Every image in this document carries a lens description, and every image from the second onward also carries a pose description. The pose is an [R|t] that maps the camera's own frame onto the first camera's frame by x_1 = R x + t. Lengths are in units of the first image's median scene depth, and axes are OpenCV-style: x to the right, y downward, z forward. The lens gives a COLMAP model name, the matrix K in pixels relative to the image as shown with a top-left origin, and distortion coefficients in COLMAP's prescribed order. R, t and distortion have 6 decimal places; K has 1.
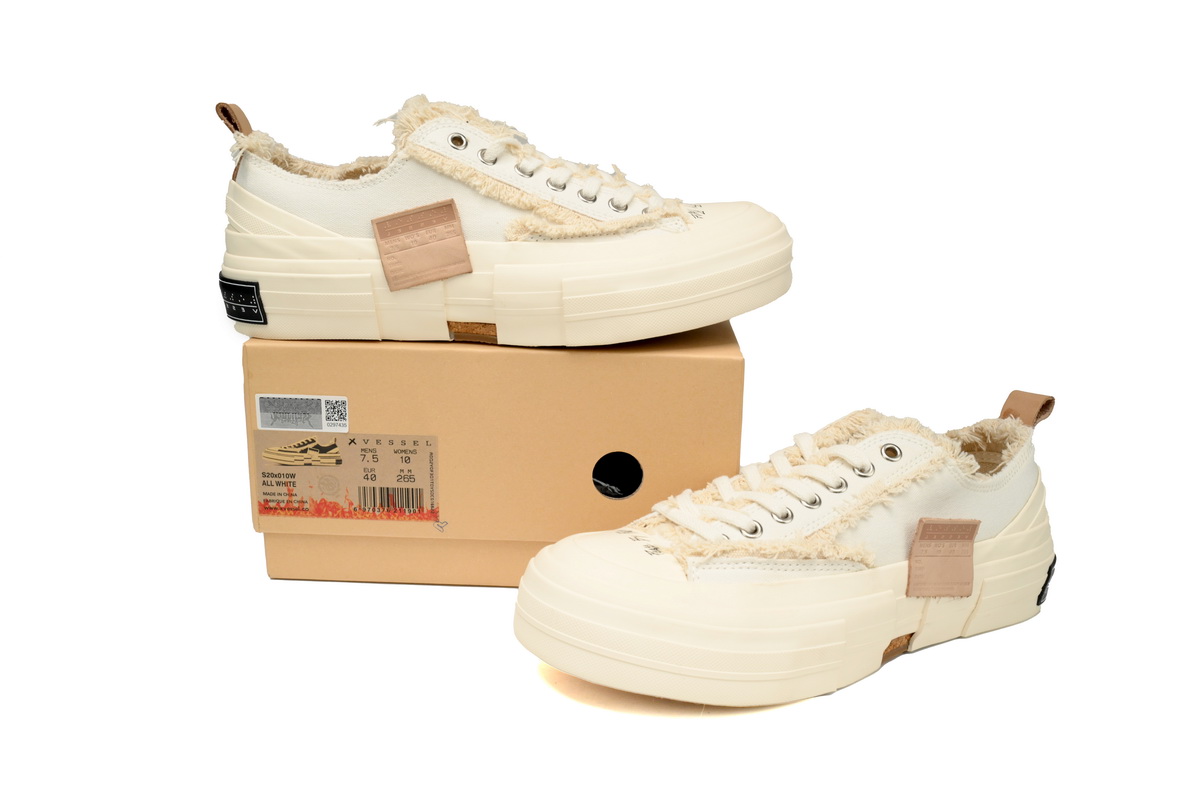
lens RADIAL K [[1119.2, 0, 599.0], [0, 1119.2, 404.3], [0, 0, 1]] dist [-0.024864, 0.000000]
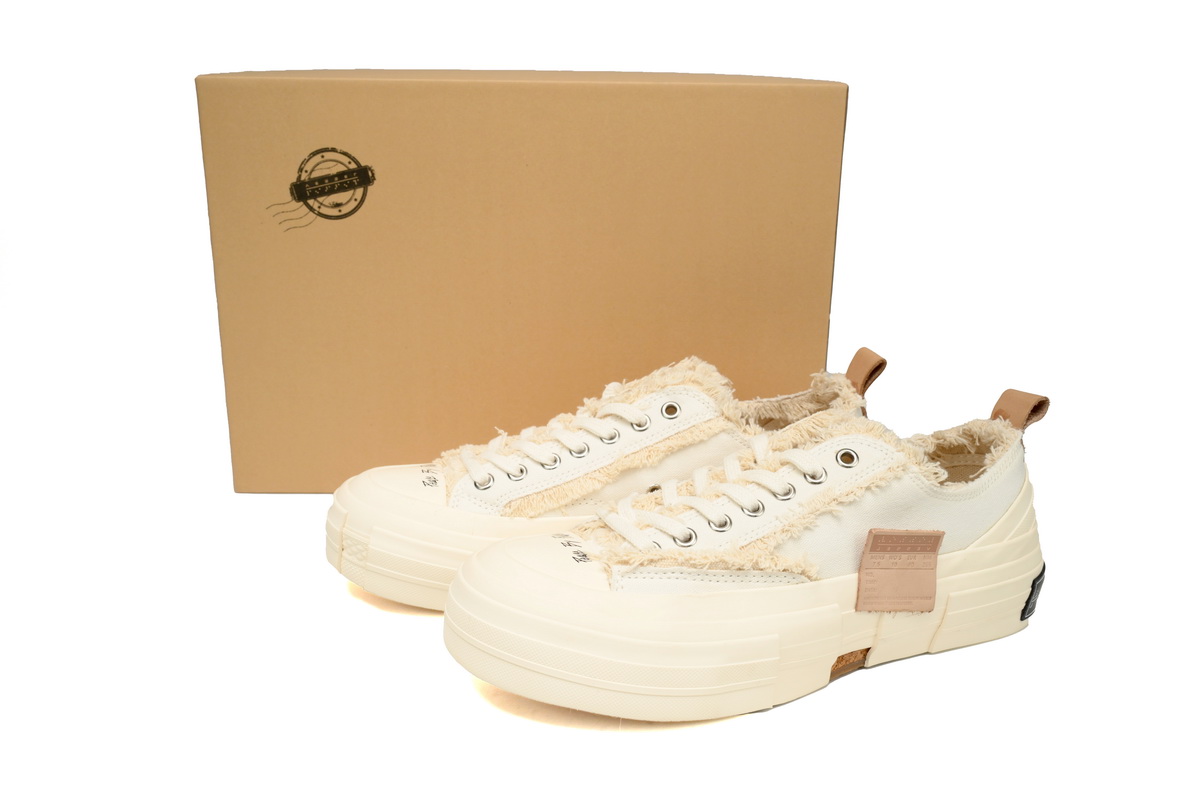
lens RADIAL K [[1119.2, 0, 600.7], [0, 1119.2, 397.7], [0, 0, 1]] dist [-0.024864, 0.000000]
pose [[0.992650, 0.008771, -0.120700, 0.171795], [-0.006121, 0.999732, 0.022313, -0.028587], [0.120864, -0.021410, 0.992438, 0.035176]]
